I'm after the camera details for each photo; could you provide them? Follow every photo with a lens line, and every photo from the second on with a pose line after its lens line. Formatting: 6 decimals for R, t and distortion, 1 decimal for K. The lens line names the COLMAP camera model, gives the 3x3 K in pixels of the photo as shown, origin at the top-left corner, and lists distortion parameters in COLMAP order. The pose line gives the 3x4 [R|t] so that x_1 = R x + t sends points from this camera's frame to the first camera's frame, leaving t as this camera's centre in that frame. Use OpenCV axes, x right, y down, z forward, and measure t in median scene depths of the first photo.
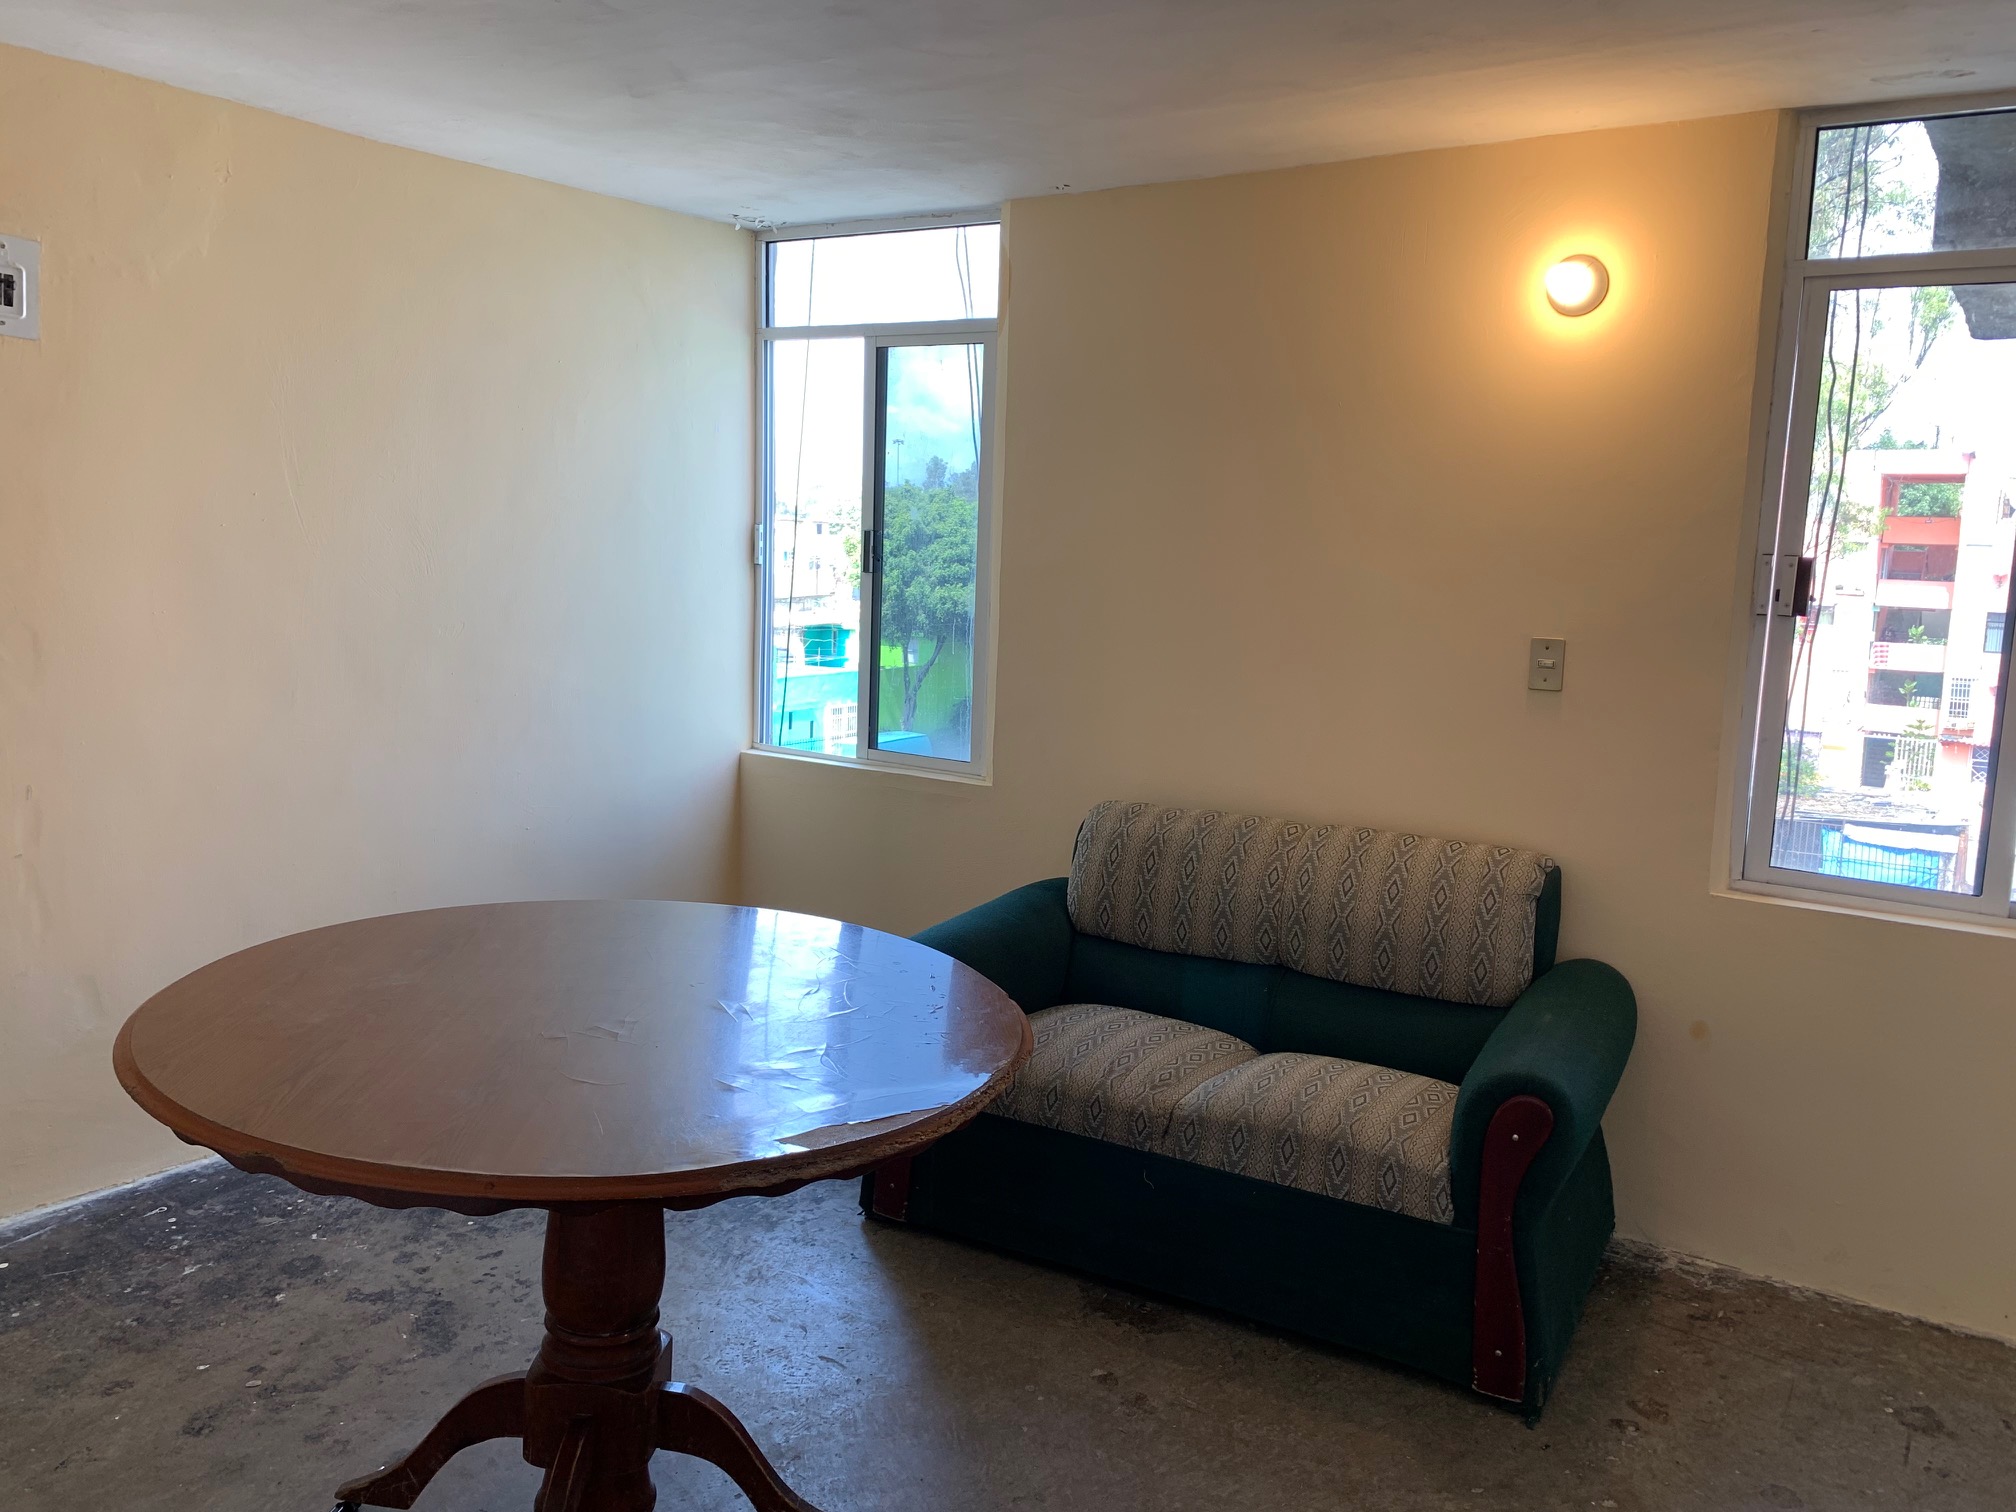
lens RADIAL K [[1511.3, 0, 1017.8], [0, 1511.3, 751.2], [0, 0, 1]] dist [0.008348, -0.005311]
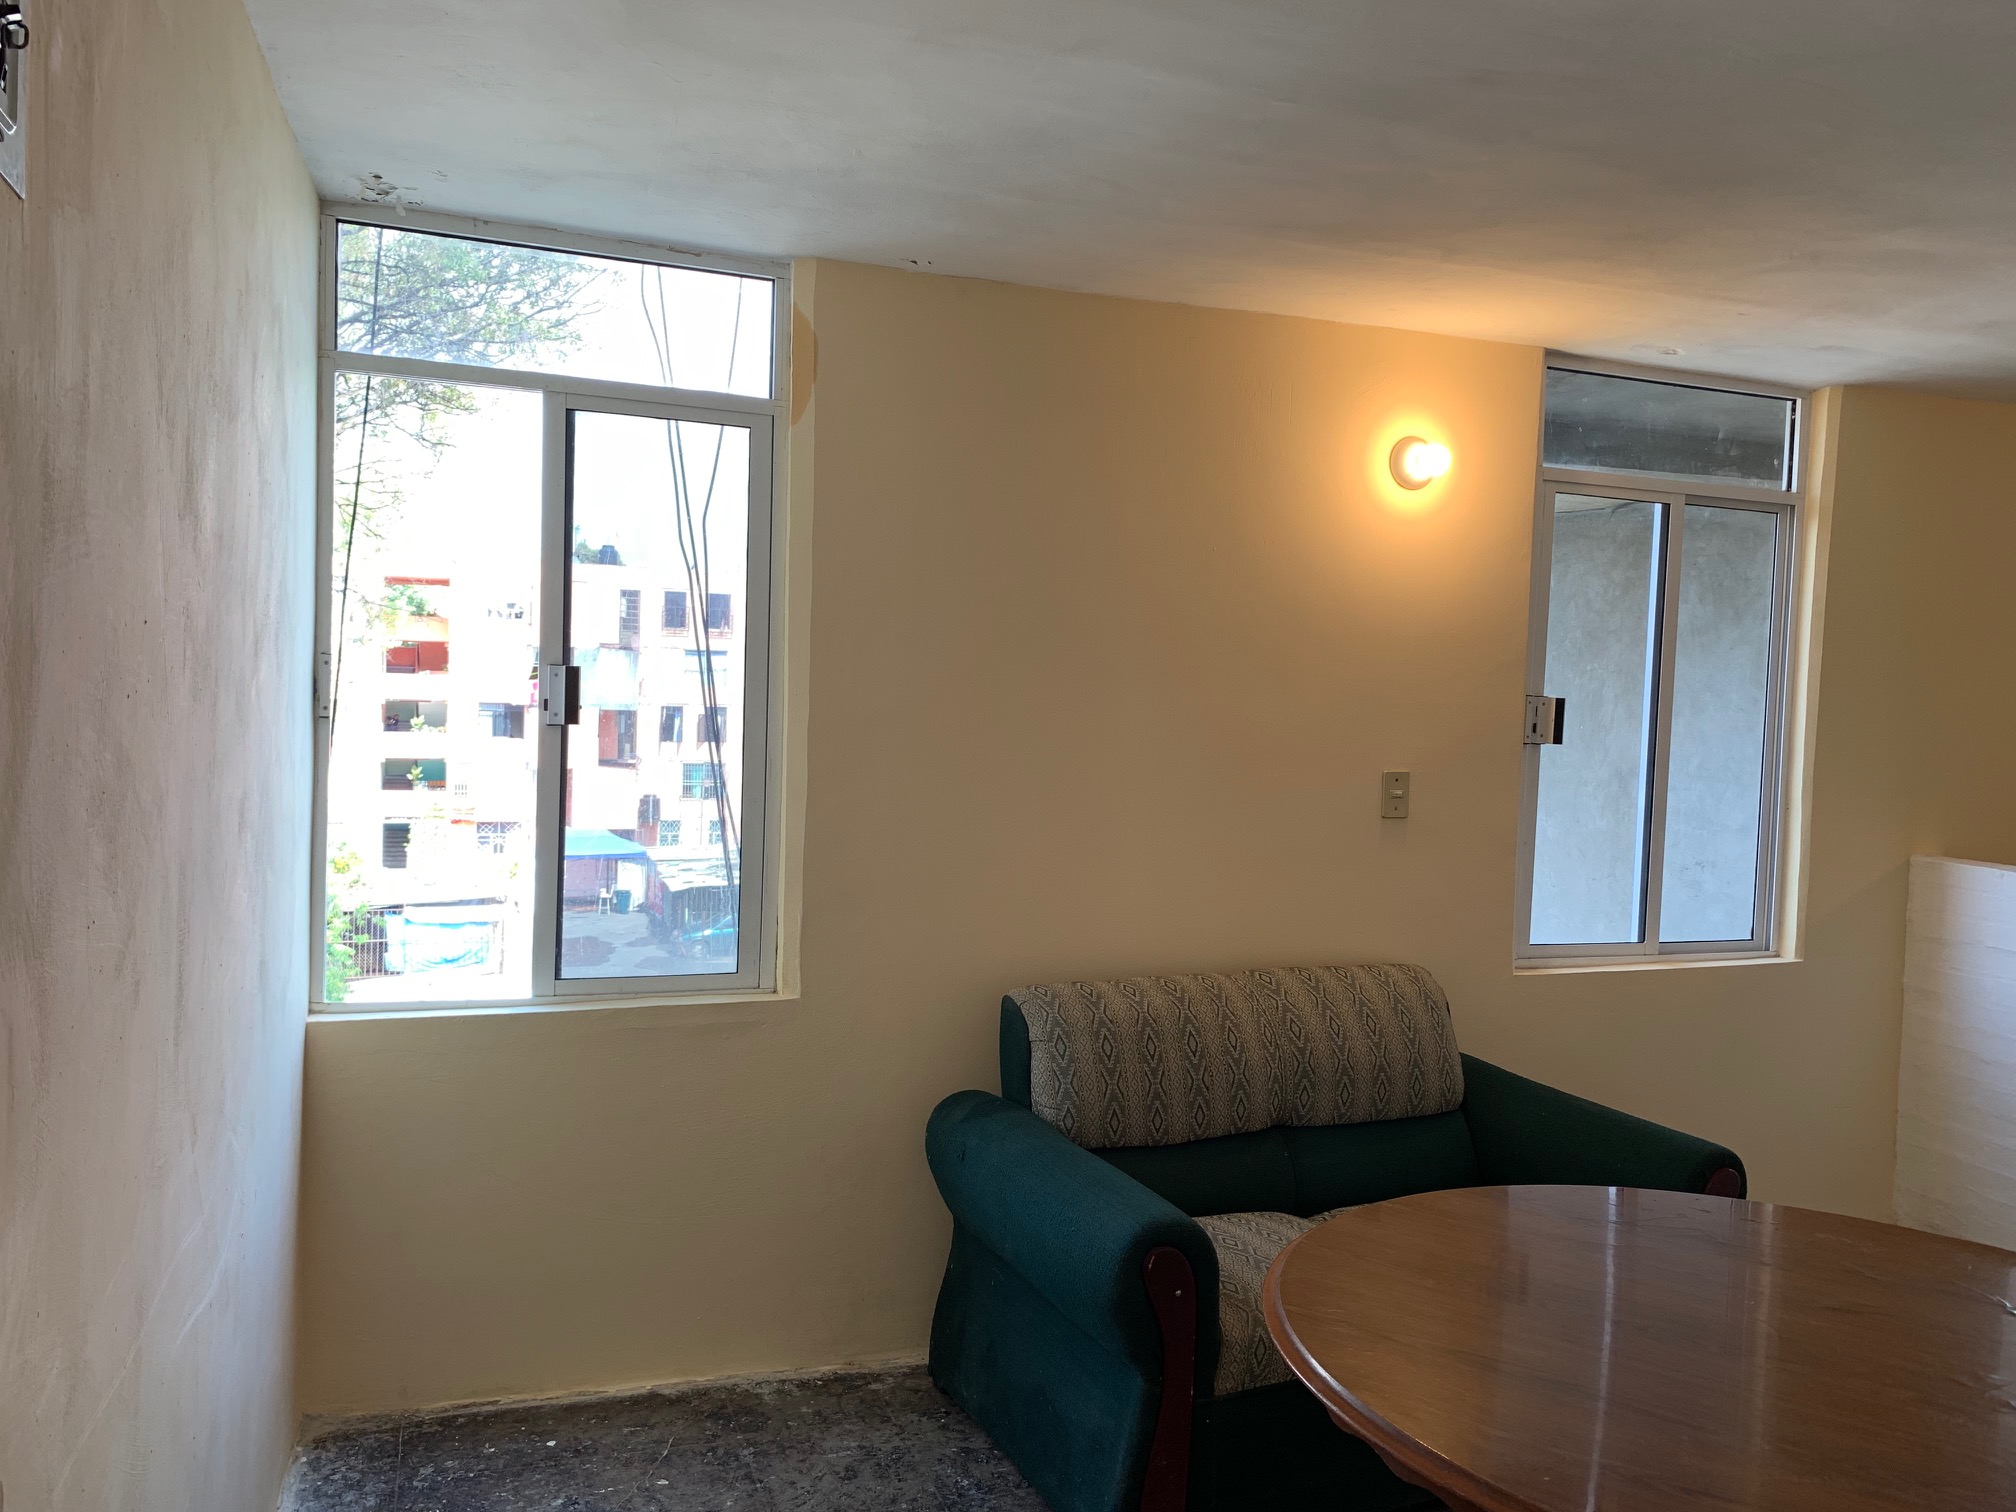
lens RADIAL K [[1511.3, 0, 1013.1], [0, 1511.3, 756.8], [0, 0, 1]] dist [0.008348, -0.005311]
pose [[0.595539, -0.052325, 0.801620, -0.571712], [0.098382, 0.995115, -0.008135, -0.083798], [-0.797279, 0.083710, 0.597778, 0.446738]]
